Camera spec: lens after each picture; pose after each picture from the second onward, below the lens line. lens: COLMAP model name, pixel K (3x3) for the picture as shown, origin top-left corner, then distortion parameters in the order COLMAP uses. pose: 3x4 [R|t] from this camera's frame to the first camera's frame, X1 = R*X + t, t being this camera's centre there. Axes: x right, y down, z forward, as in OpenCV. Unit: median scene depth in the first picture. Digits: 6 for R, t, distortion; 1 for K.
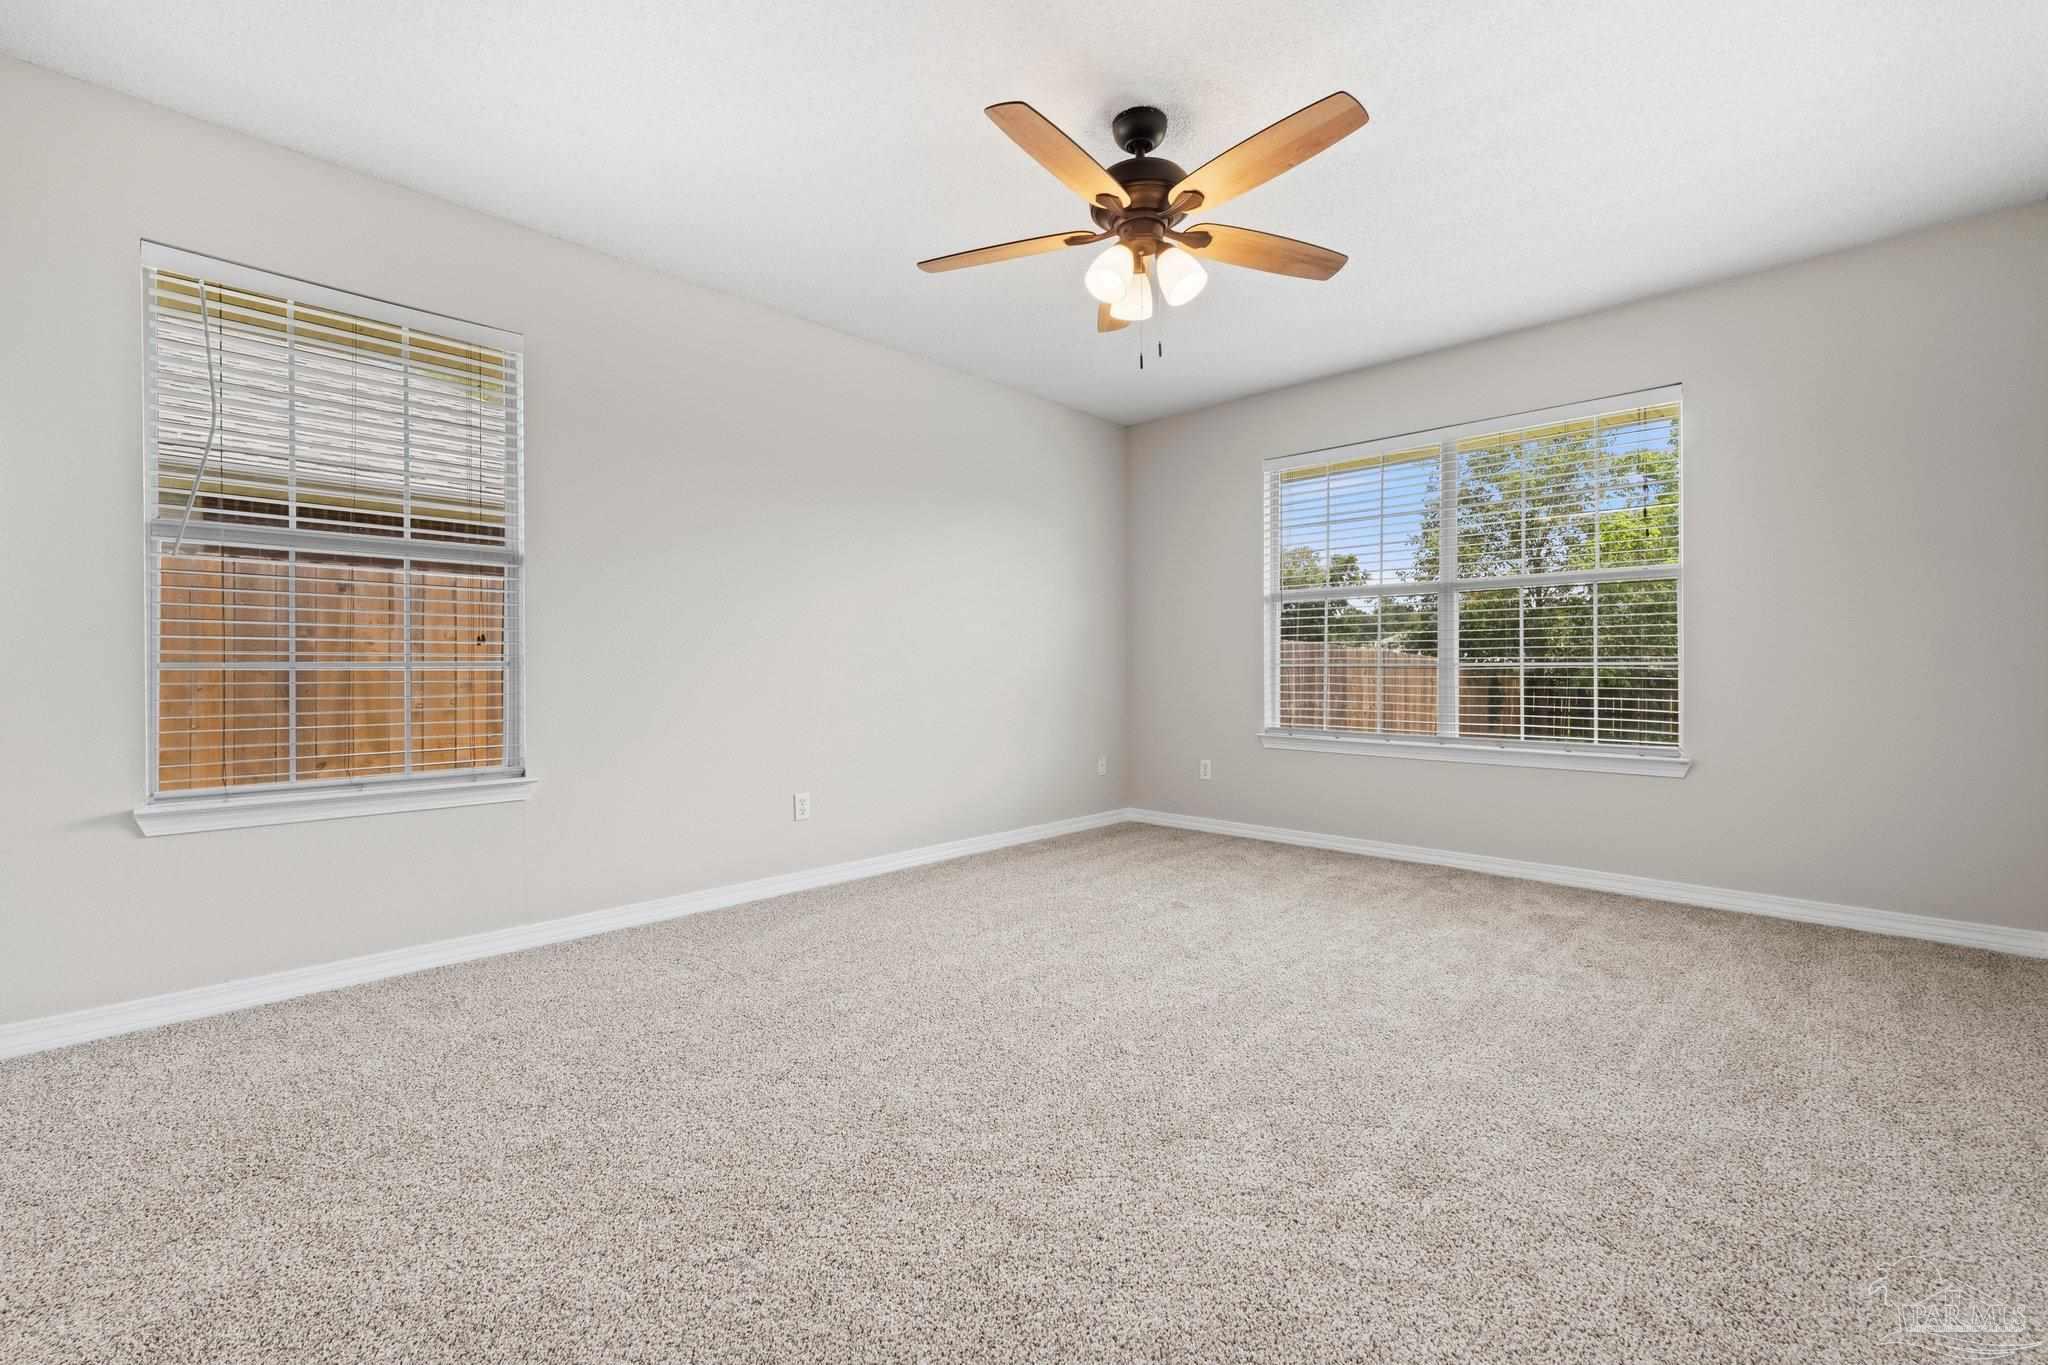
lens RADIAL K [[855.5, 0, 1009.6], [0, 855.5, 666.8], [0, 0, 1]] dist [0.003862, 0.000687]
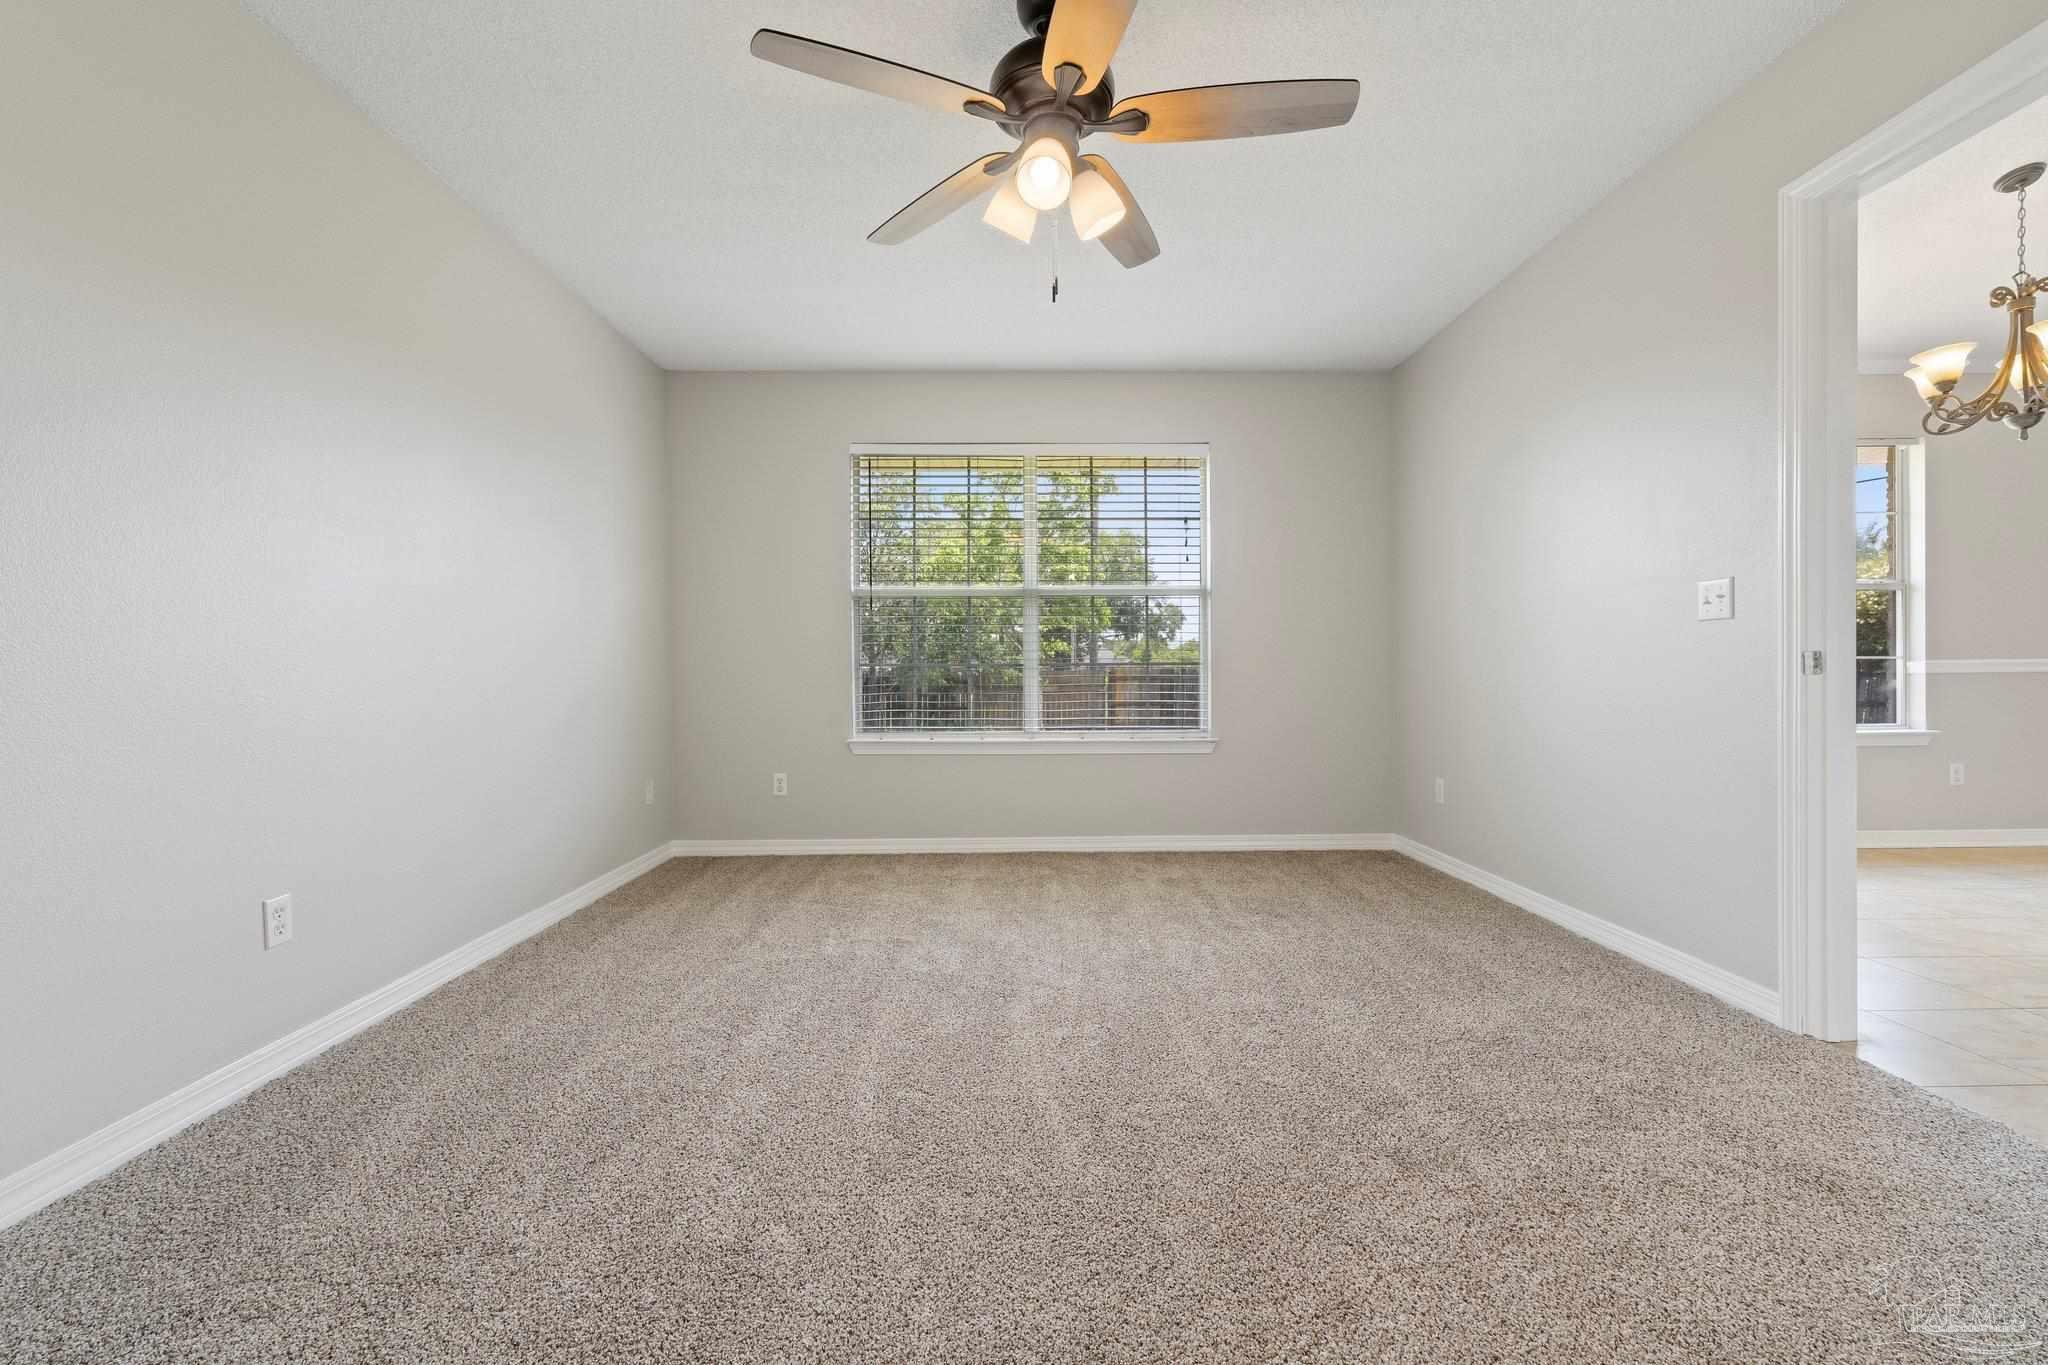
lens RADIAL K [[855.5, 0, 1022.9], [0, 855.5, 684.7], [0, 0, 1]] dist [0.003862, 0.000687]
pose [[0.712714, -0.015870, 0.701275, -0.321361], [0.004024, 0.999820, 0.018536, 0.002924], [-0.701443, -0.010389, 0.712650, 0.303129]]
